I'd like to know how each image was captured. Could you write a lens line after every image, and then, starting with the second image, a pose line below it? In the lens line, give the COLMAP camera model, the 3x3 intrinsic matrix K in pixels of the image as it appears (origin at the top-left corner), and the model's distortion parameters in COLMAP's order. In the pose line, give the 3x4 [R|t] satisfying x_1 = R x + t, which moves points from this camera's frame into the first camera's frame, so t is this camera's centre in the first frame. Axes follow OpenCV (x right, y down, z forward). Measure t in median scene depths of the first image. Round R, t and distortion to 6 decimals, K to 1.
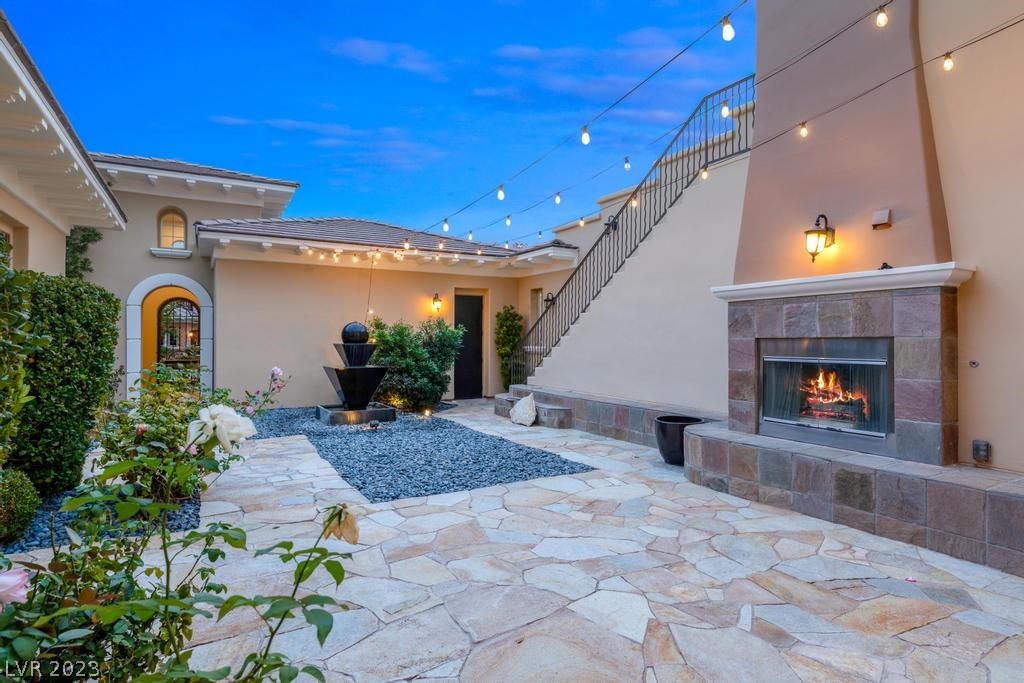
lens RADIAL K [[545.5, 0, 512.0], [0, 545.5, 341.5], [0, 0, 1]] dist [-0.001225, -0.000190]
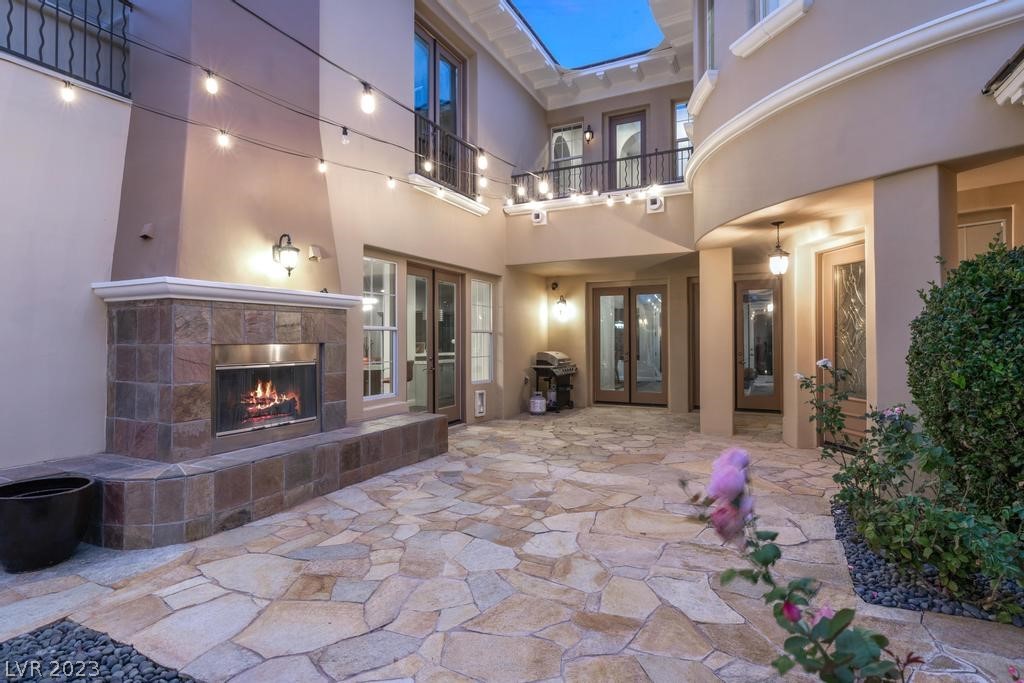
lens RADIAL K [[517.7, 0, 512.0], [0, 517.7, 341.5], [0, 0, 1]] dist [-0.000973, 0.000153]
pose [[-0.556373, 0.000037, 0.830933, -0.624394], [0.005694, 0.999977, 0.003769, -0.014397], [-0.830913, 0.006828, -0.556360, 1.309483]]
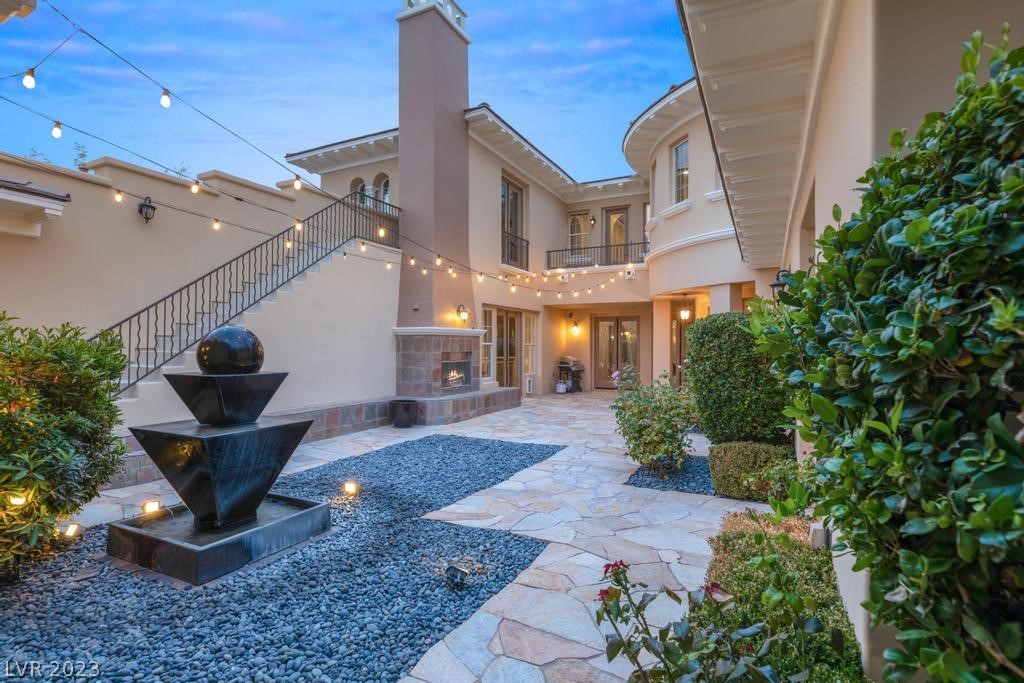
lens RADIAL K [[505.6, 0, 512.0], [0, 505.6, 341.5], [0, 0, 1]] dist [-0.000954, -0.000387]
pose [[-0.549455, 0.002760, 0.835519, -1.719609], [-0.002479, 0.999985, -0.004934, -0.050414], [-0.835520, -0.004783, -0.549440, 2.309965]]
